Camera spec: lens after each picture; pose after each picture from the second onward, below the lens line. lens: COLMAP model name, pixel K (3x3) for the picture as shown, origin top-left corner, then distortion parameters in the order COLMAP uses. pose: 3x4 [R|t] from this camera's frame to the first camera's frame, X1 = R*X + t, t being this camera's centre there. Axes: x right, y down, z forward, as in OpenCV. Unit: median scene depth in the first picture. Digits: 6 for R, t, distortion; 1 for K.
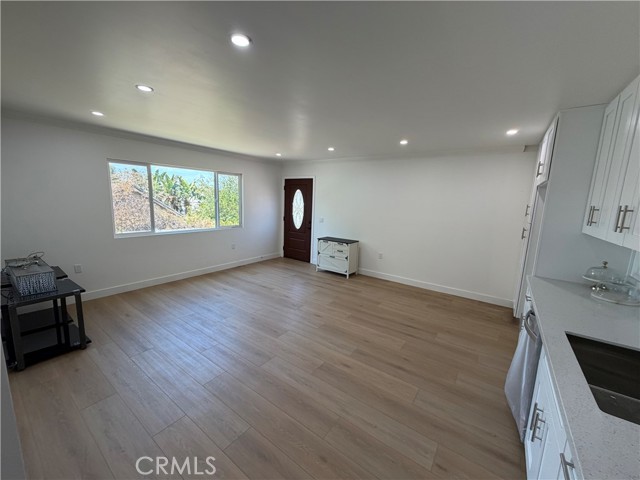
lens RADIAL K [[254.3, 0, 320.5], [0, 254.3, 238.8], [0, 0, 1]] dist [-0.001619, 0.000384]
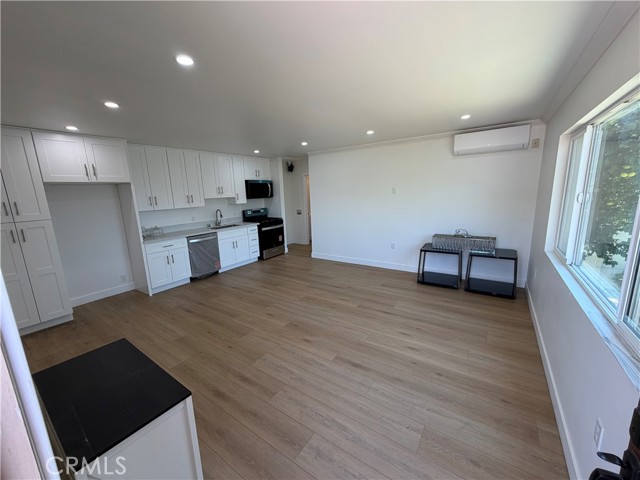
lens RADIAL K [[254.3, 0, 319.4], [0, 254.3, 239.2], [0, 0, 1]] dist [-0.001619, 0.000384]
pose [[-0.999817, 0.003347, -0.018826, -0.172557], [-0.003230, 0.940858, 0.338785, -0.285434], [0.018846, 0.338784, -0.940676, 1.727546]]
